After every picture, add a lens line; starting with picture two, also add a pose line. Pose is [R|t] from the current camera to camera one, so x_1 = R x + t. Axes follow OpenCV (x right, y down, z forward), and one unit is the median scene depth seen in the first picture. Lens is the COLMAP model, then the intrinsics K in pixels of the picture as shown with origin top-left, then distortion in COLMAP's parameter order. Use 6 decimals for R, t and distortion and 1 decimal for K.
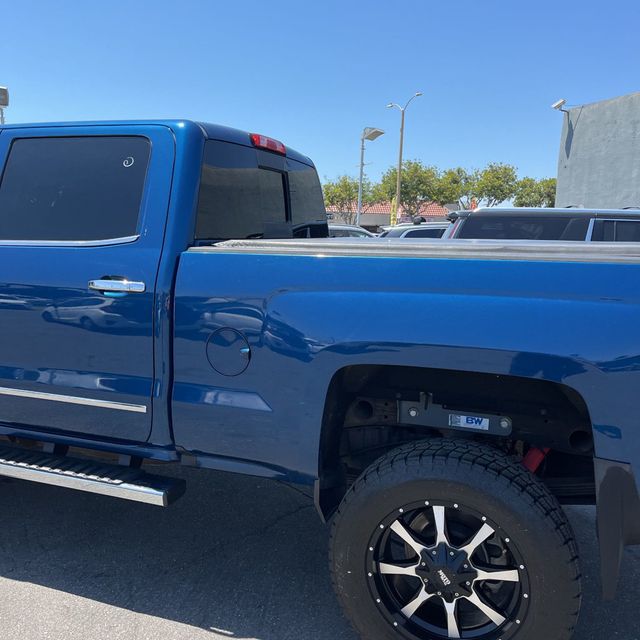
lens RADIAL K [[650.0, 0, 315.8], [0, 650.0, 325.7], [0, 0, 1]] dist [0.040743, 0.000000]
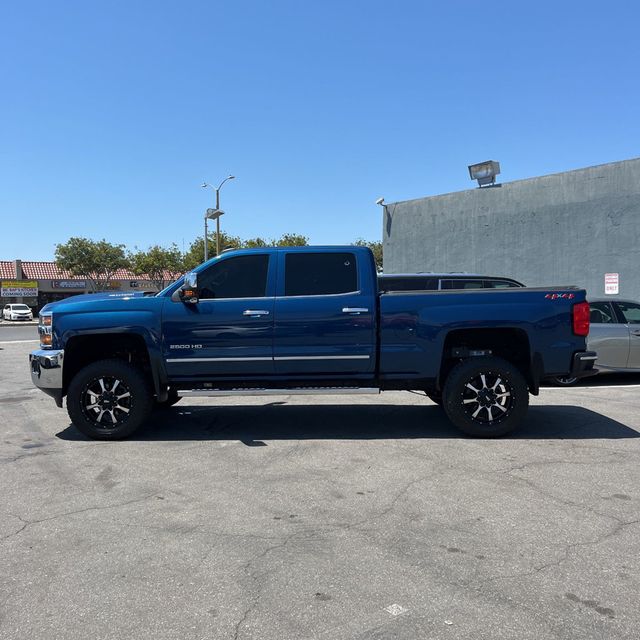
lens RADIAL K [[650.0, 0, 321.2], [0, 650.0, 318.5], [0, 0, 1]] dist [0.040743, 0.000000]
pose [[0.941147, -0.051392, 0.334068, -1.130856], [0.087775, 0.991625, -0.094736, 0.178526], [-0.326402, 0.118483, 0.937776, -1.203759]]
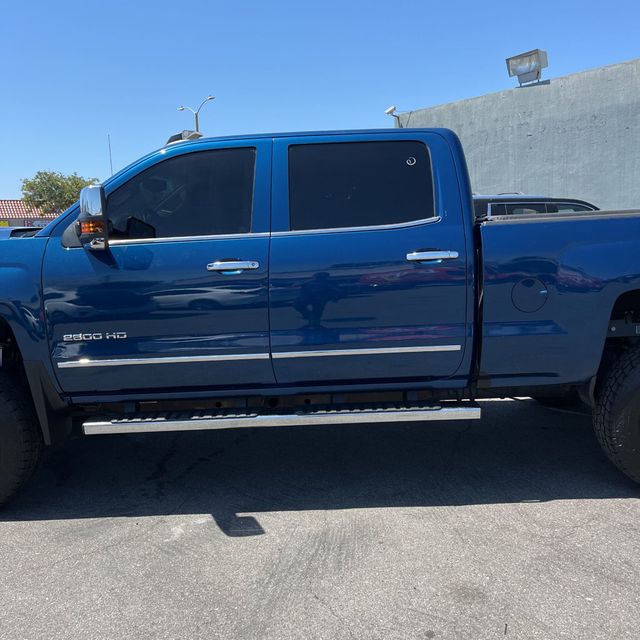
lens RADIAL K [[650.0, 0, 324.7], [0, 650.0, 318.7], [0, 0, 1]] dist [0.040743, 0.000000]
pose [[0.932778, -0.108381, 0.343772, -0.837528], [0.112914, 0.993581, 0.006868, 0.026385], [-0.342310, 0.032411, 0.939028, -0.122923]]
